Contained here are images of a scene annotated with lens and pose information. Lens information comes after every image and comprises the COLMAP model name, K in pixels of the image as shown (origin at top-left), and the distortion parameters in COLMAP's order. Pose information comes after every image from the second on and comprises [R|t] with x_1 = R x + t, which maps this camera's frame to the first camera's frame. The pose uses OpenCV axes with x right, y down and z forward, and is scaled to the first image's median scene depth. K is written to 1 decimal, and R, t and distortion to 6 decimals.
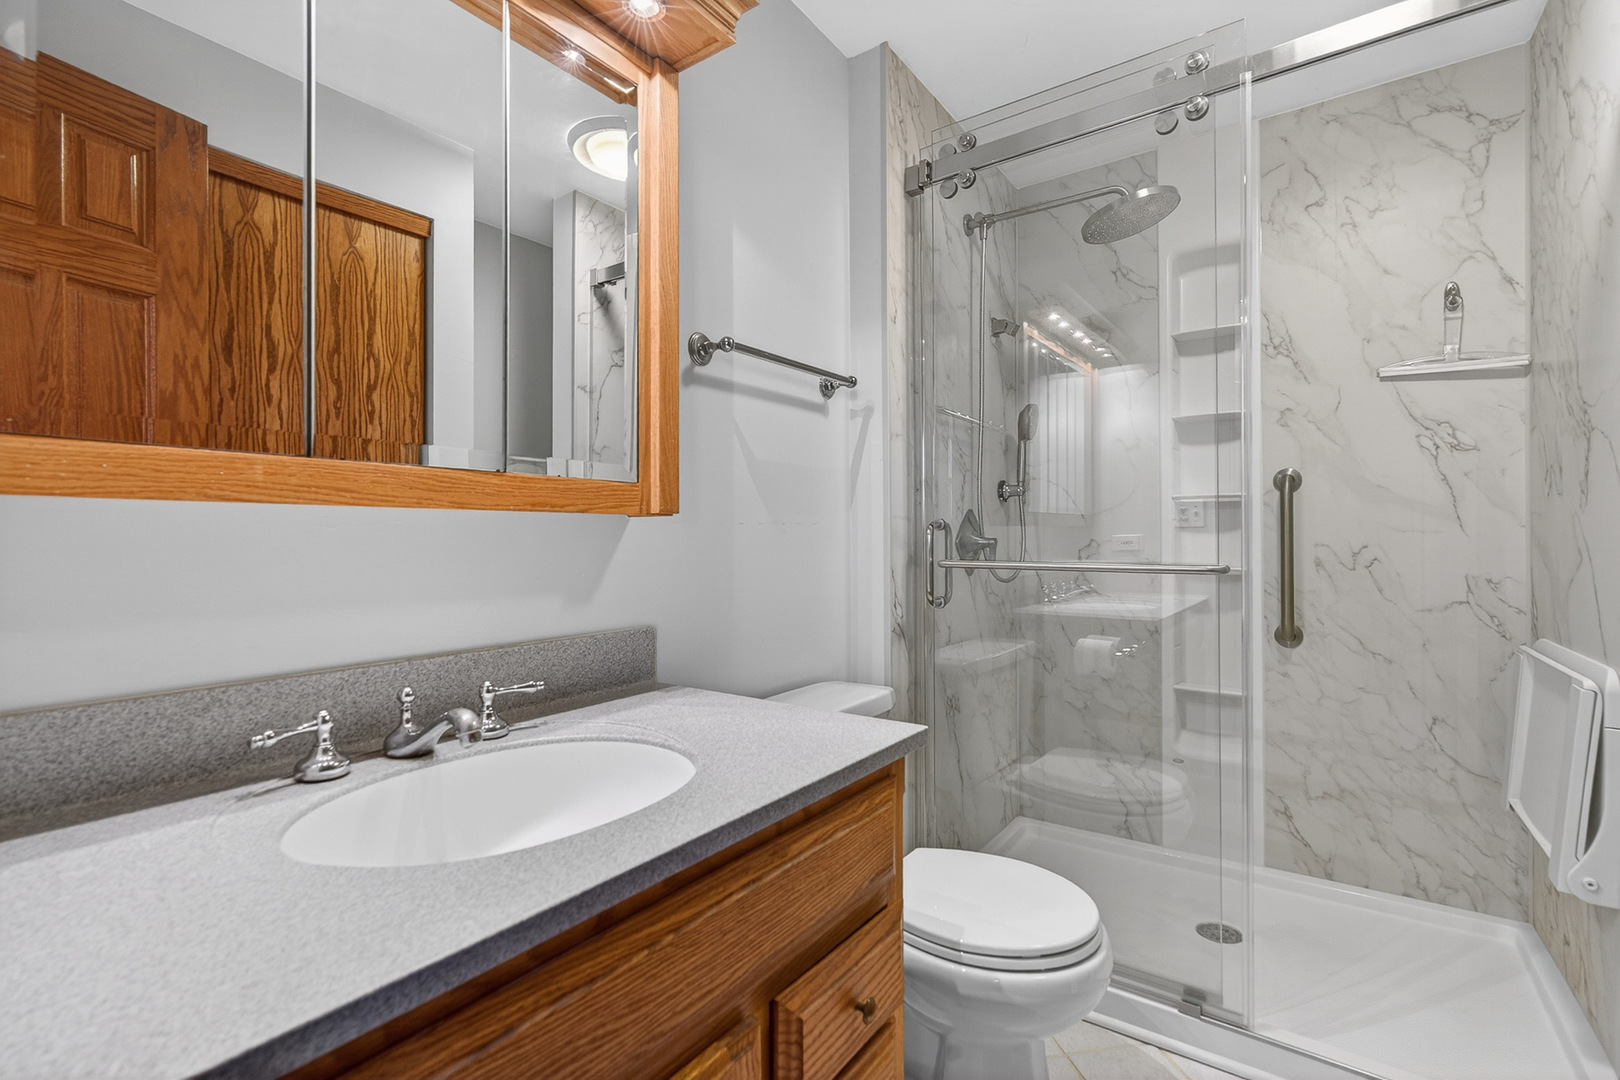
lens RADIAL K [[719.2, 0, 812.3], [0, 719.2, 541.4], [0, 0, 1]] dist [0.001144, 0.000058]
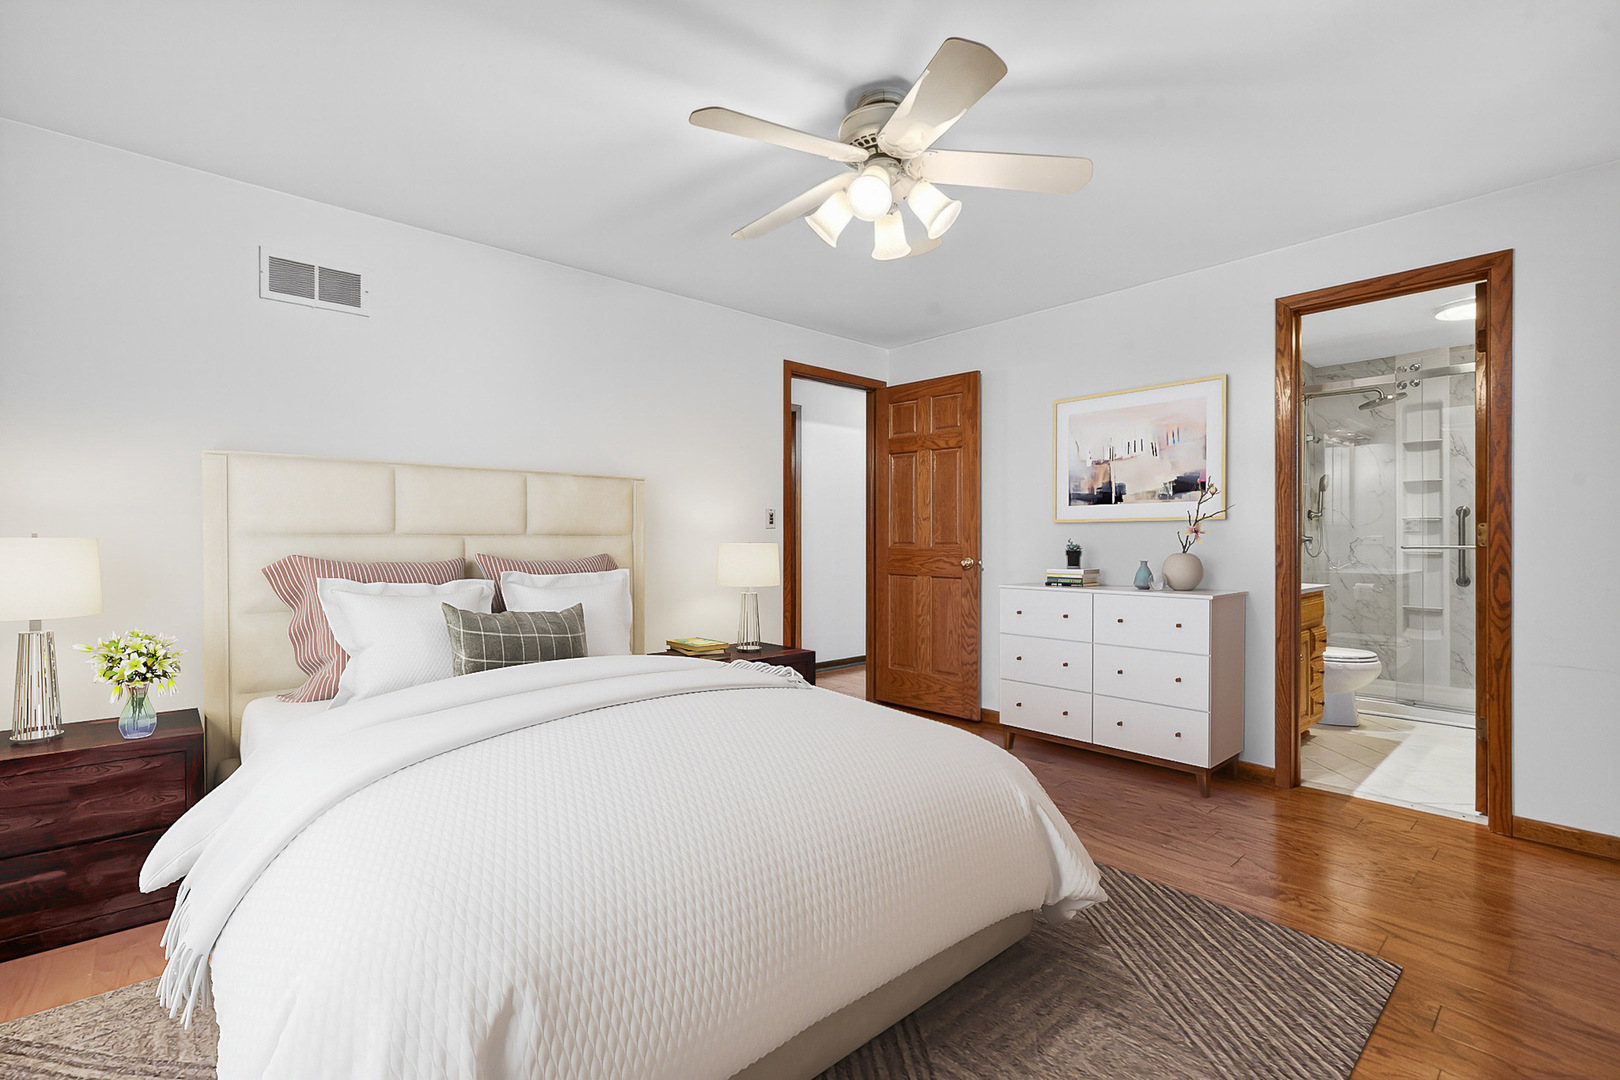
lens RADIAL K [[719.2, 0, 807.8], [0, 719.2, 534.7], [0, 0, 1]] dist [0.001144, 0.000058]
pose [[0.975237, 0.003210, -0.221141, -0.739333], [-0.002300, 0.999988, 0.004372, -0.017319], [0.221152, -0.003755, 0.975232, -1.456293]]
